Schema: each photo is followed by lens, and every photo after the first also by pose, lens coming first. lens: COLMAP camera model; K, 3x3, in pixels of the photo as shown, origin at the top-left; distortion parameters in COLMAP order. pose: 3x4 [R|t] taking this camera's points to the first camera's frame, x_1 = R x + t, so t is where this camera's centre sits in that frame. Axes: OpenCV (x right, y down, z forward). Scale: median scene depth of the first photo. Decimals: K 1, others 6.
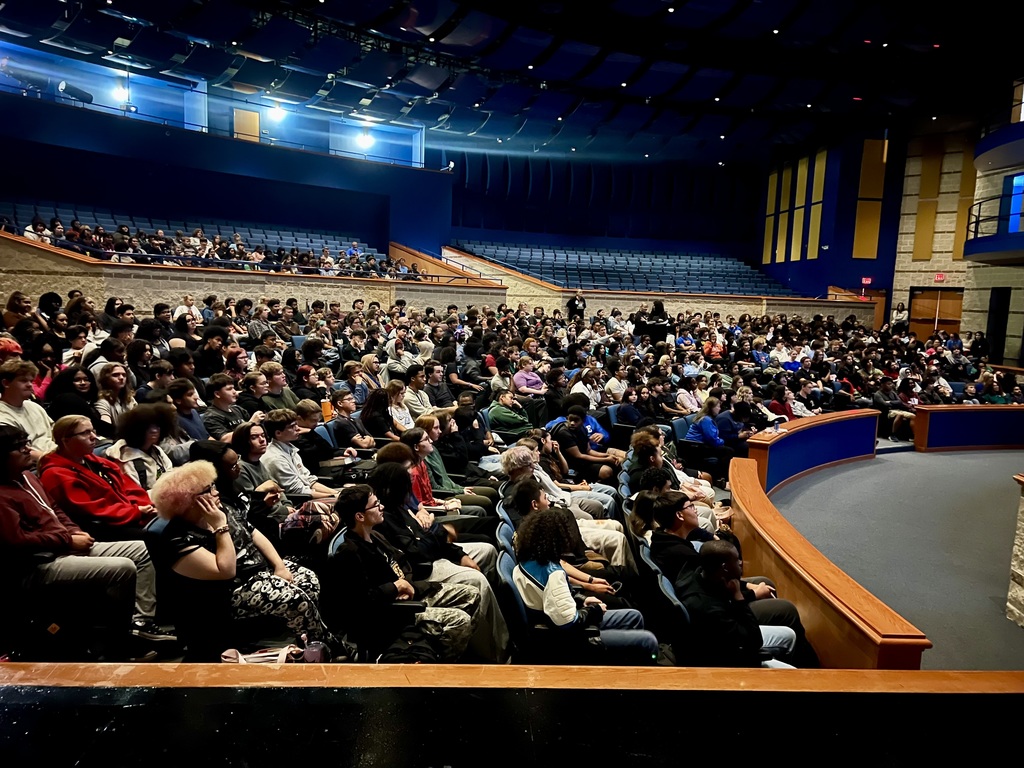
lens RADIAL K [[769.0, 0, 511.8], [0, 769.0, 383.1], [0, 0, 1]] dist [0.005862, -0.000052]
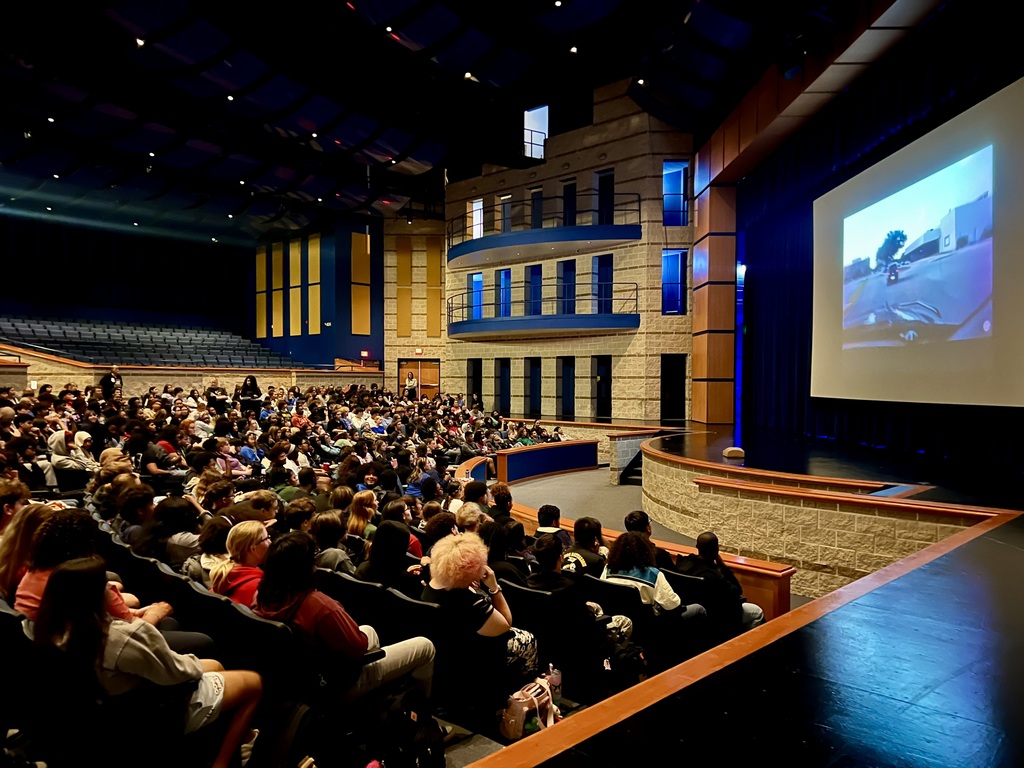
lens RADIAL K [[769.0, 0, 511.8], [0, 769.0, 386.7], [0, 0, 1]] dist [0.005862, -0.000052]
pose [[0.730849, -0.036397, 0.681569, -0.169801], [0.094357, 0.994377, -0.048077, -0.008044], [-0.675986, 0.099448, 0.730173, 0.018005]]
